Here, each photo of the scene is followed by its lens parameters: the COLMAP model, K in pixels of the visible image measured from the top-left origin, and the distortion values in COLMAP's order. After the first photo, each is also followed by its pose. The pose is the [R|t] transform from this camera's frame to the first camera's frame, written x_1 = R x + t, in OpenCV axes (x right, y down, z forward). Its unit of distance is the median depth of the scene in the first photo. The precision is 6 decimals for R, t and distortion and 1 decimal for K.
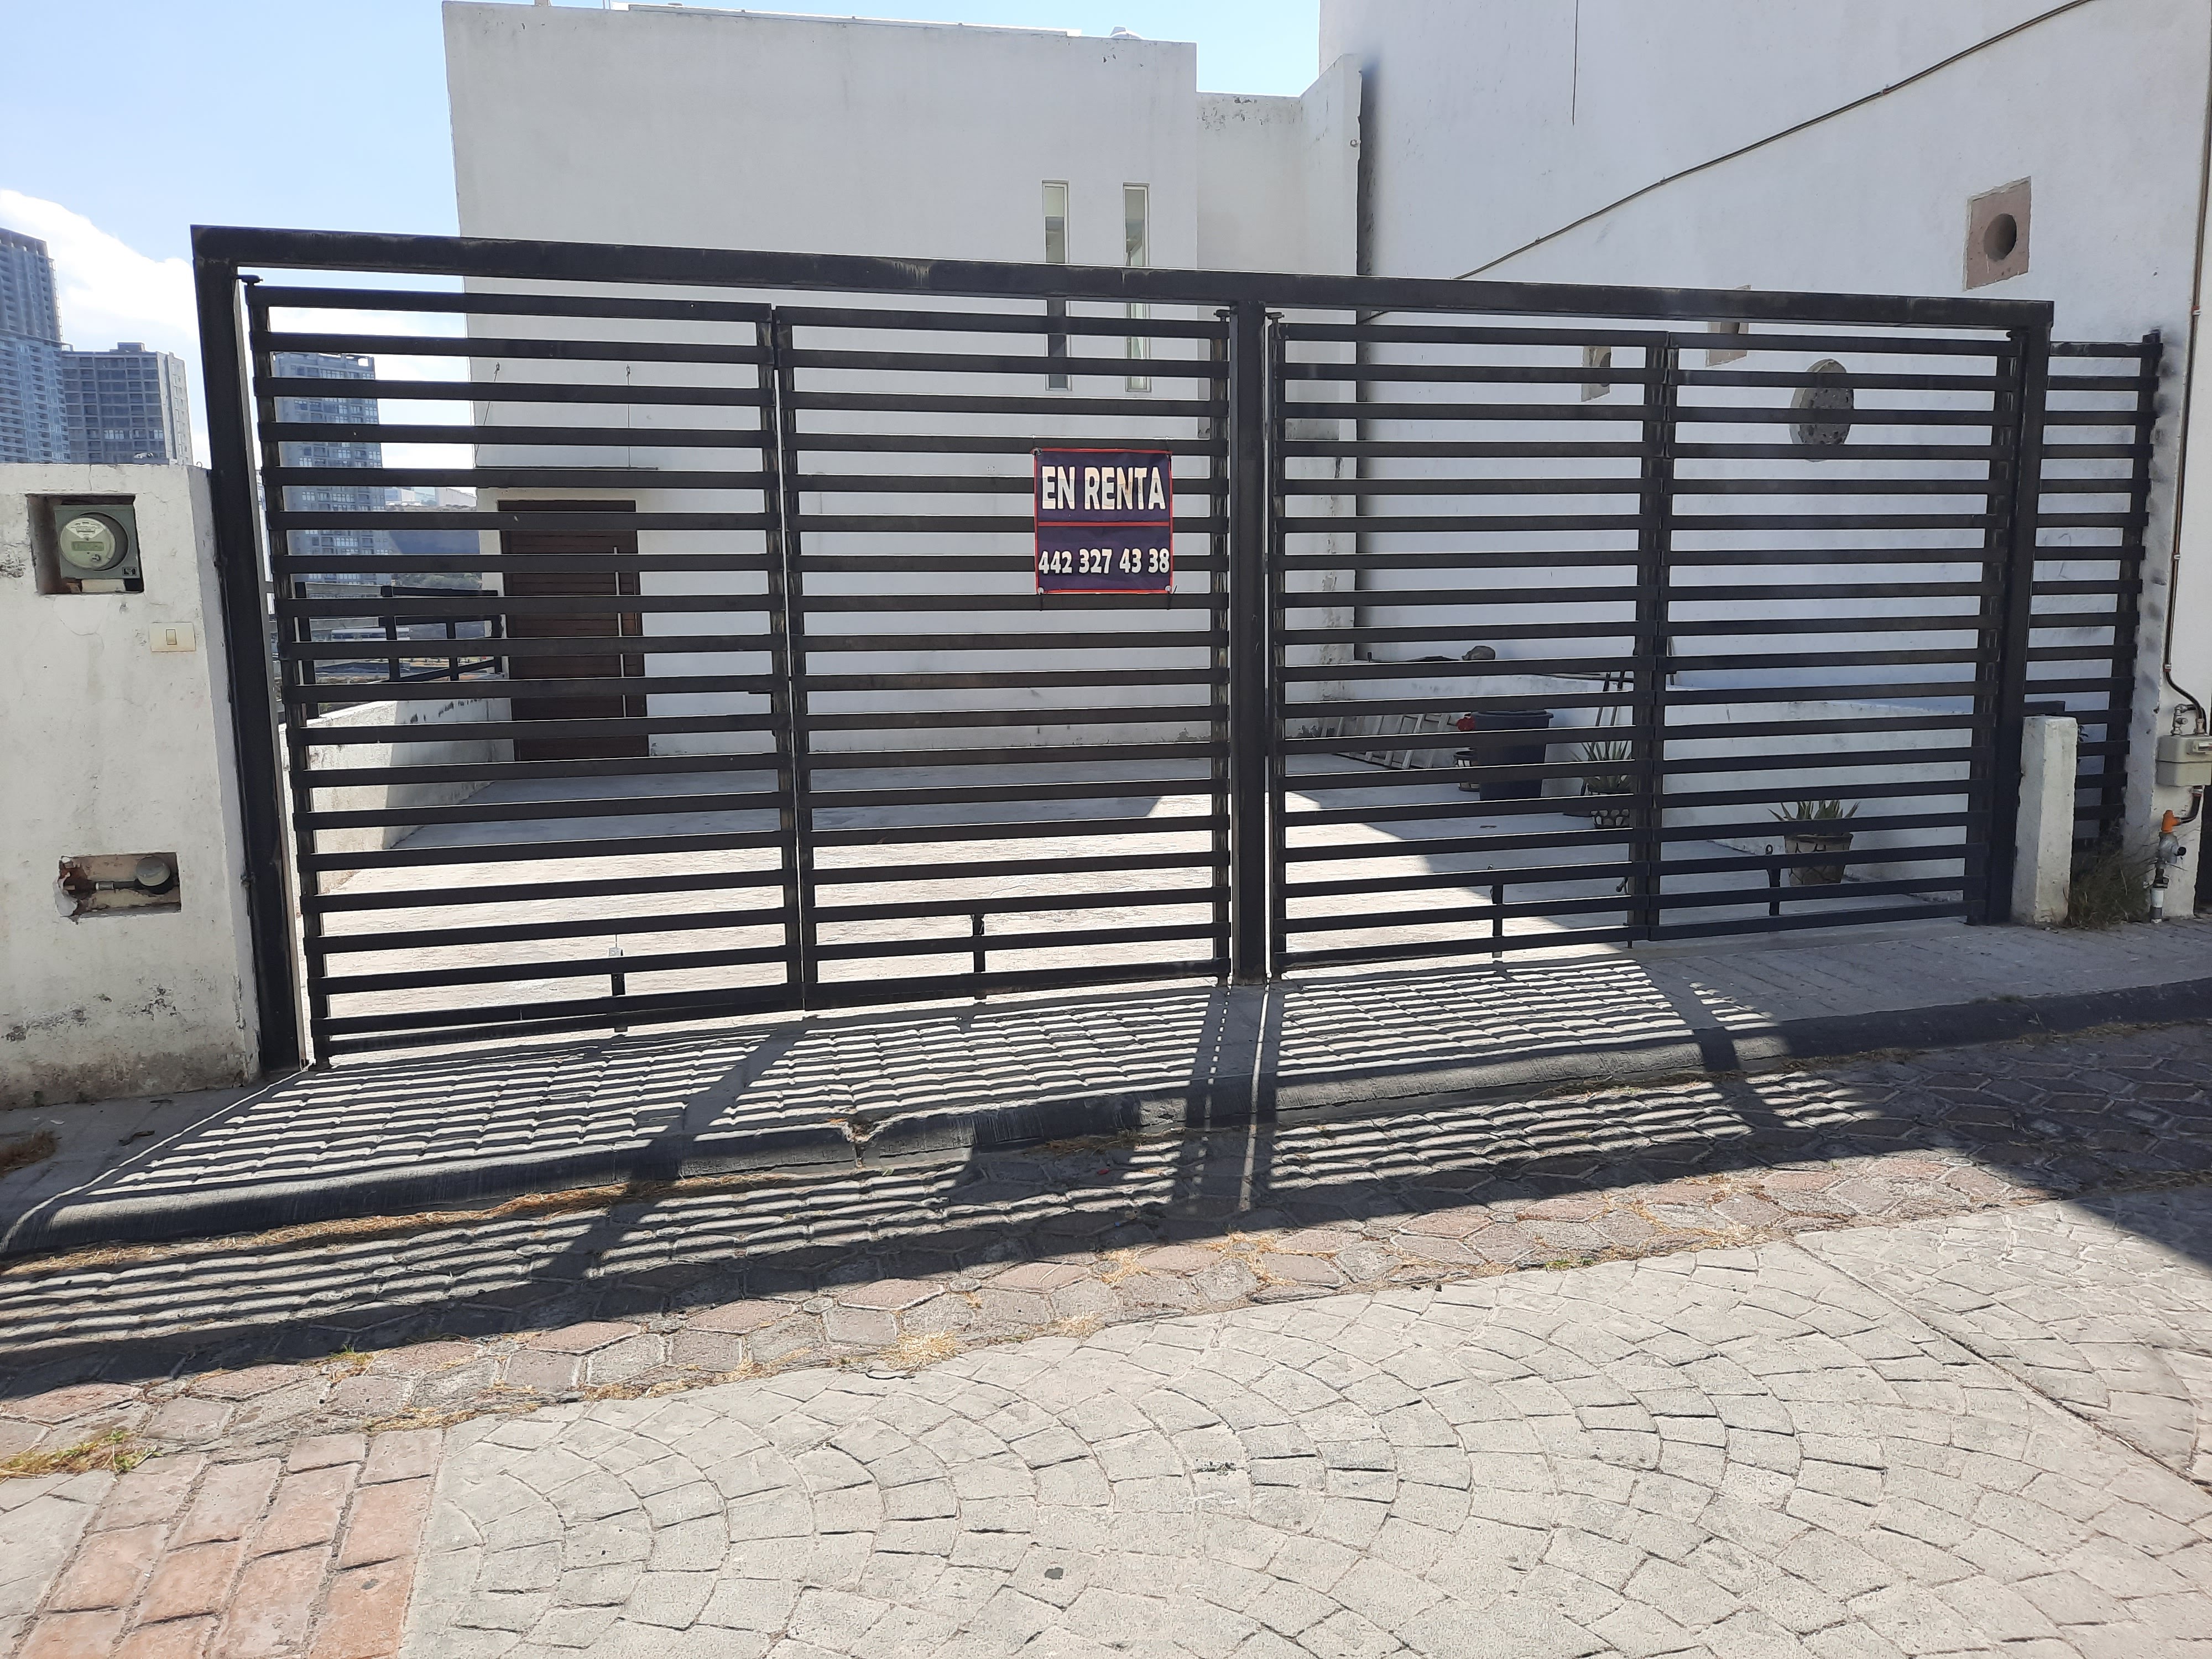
lens RADIAL K [[1627.7, 0, 1087.3], [0, 1627.7, 829.7], [0, 0, 1]] dist [0.050991, -0.047556]
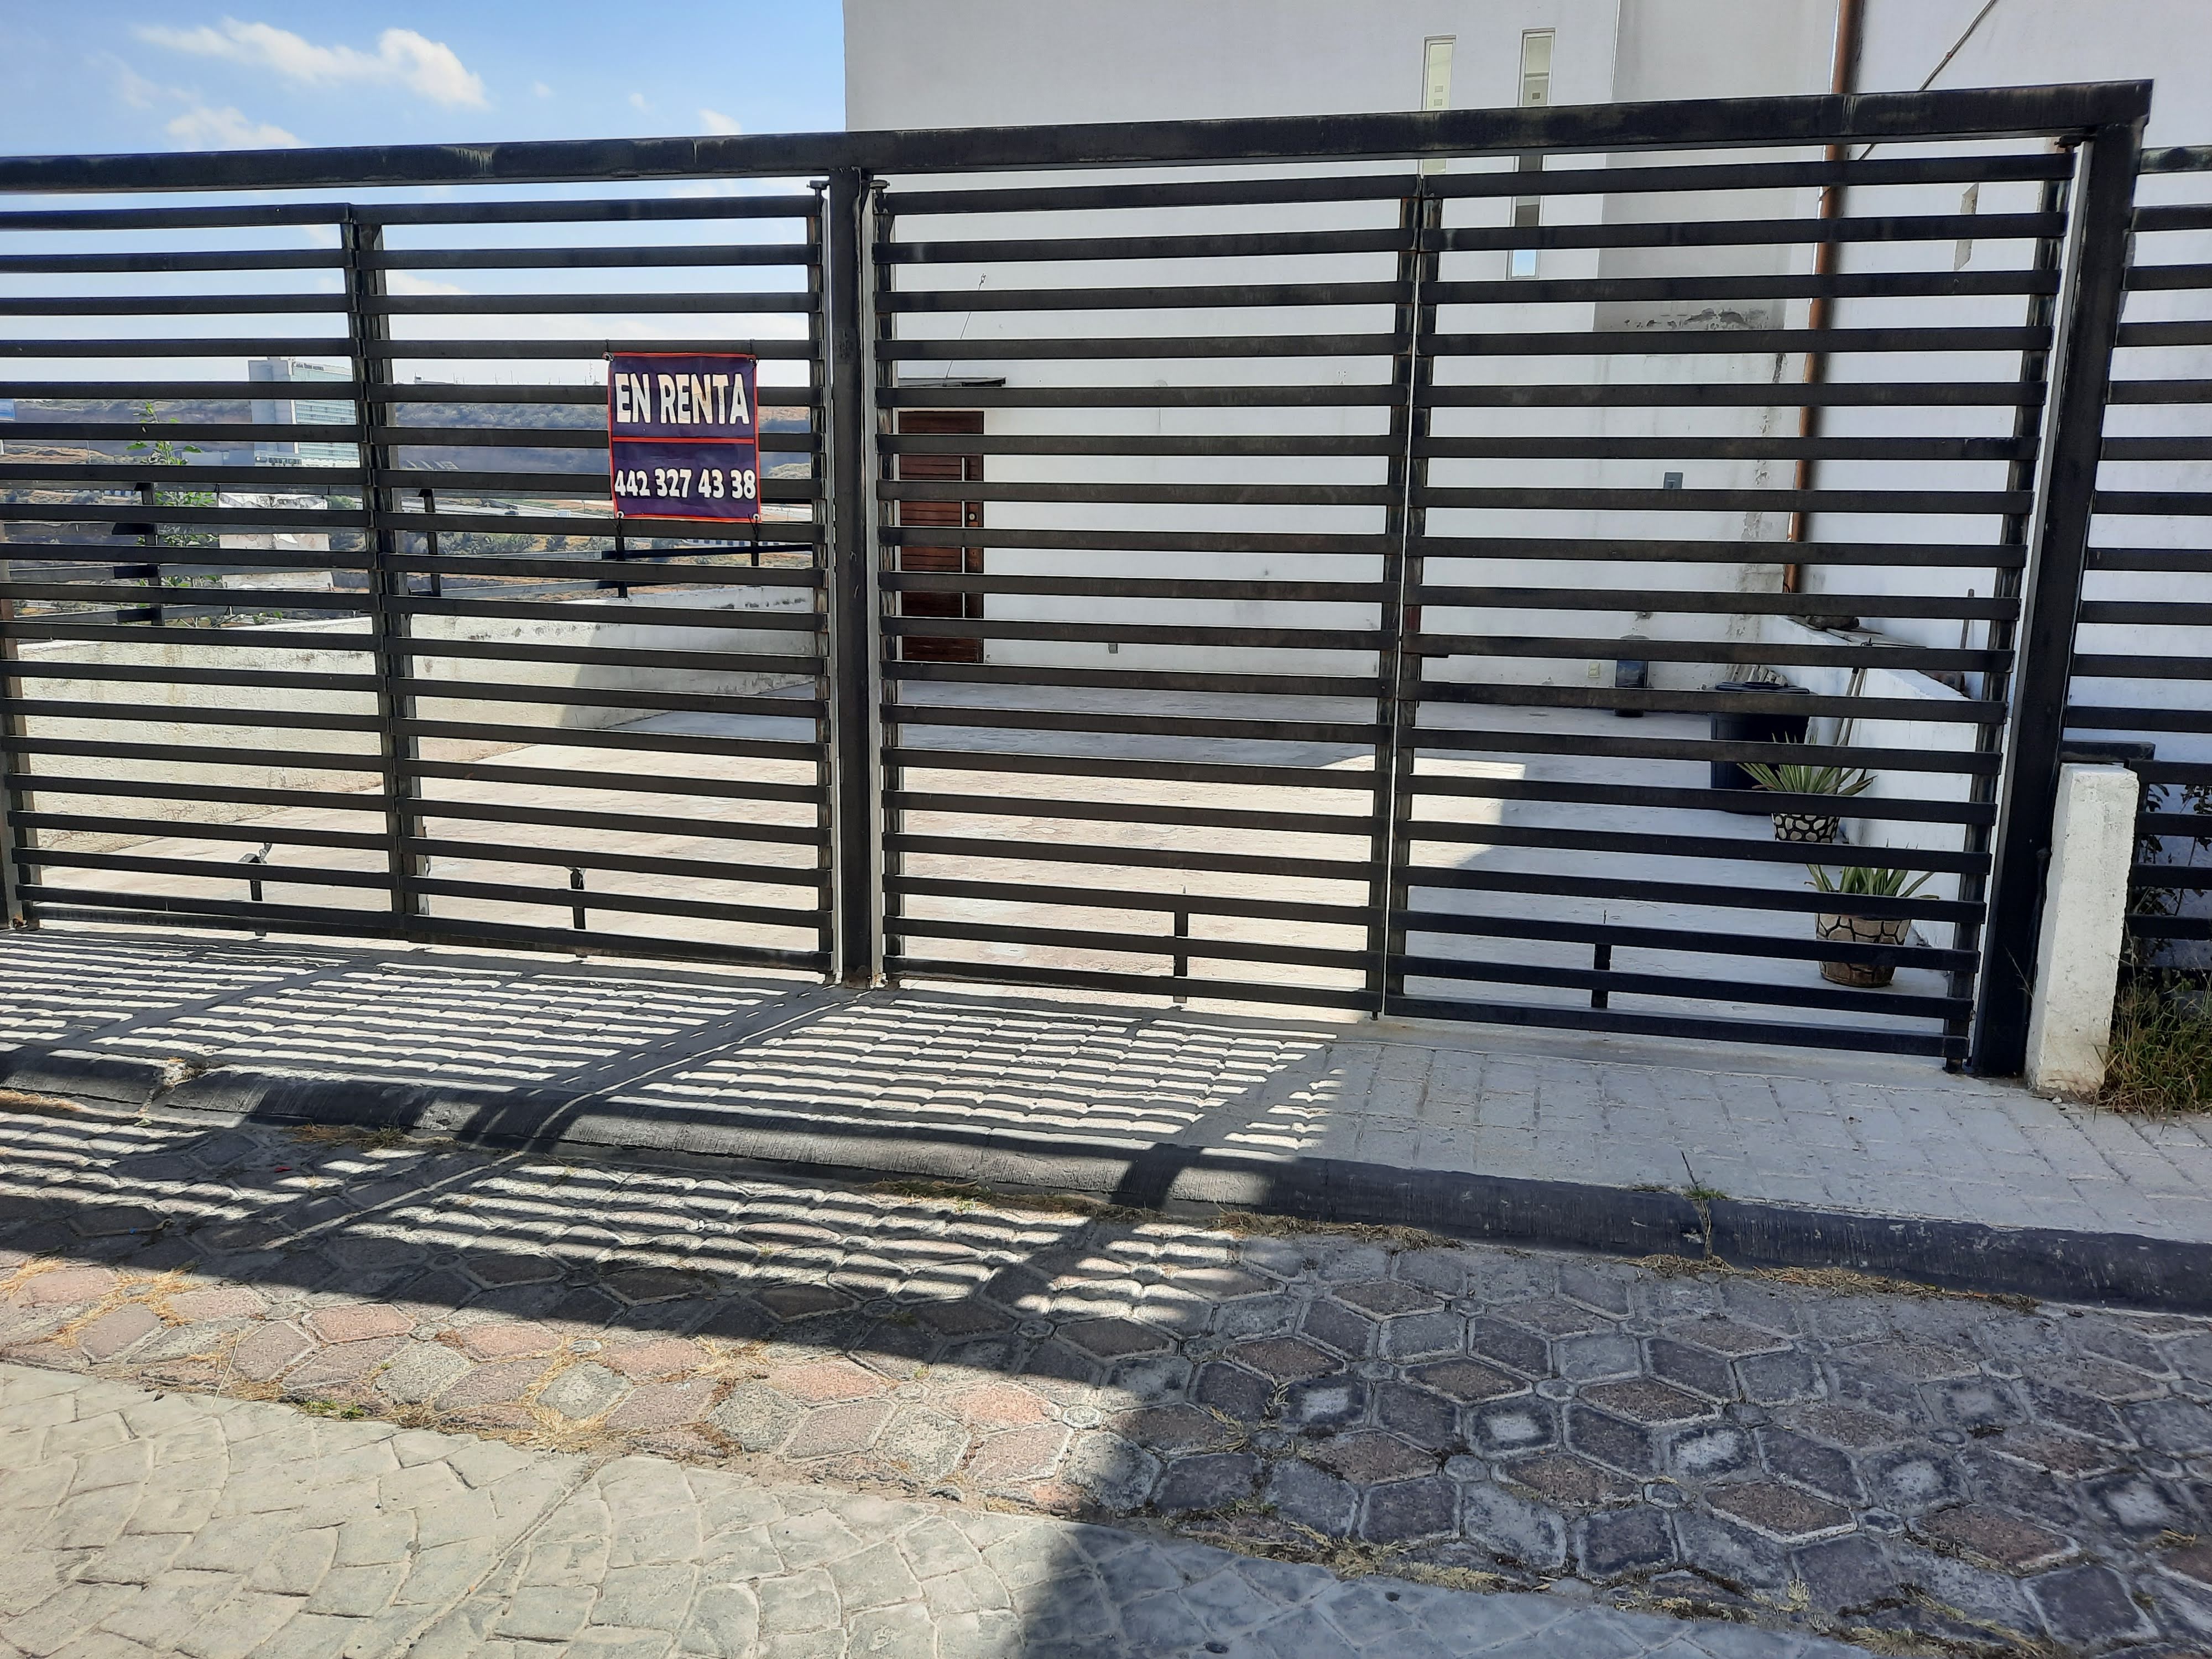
lens RADIAL K [[1627.7, 0, 1111.1], [0, 1627.7, 826.3], [0, 0, 1]] dist [0.050991, -0.047556]
pose [[0.883005, 0.115138, -0.455023, 0.668530], [-0.091402, 0.993067, 0.073913, -0.072101], [0.460379, -0.023675, 0.887407, 0.342344]]
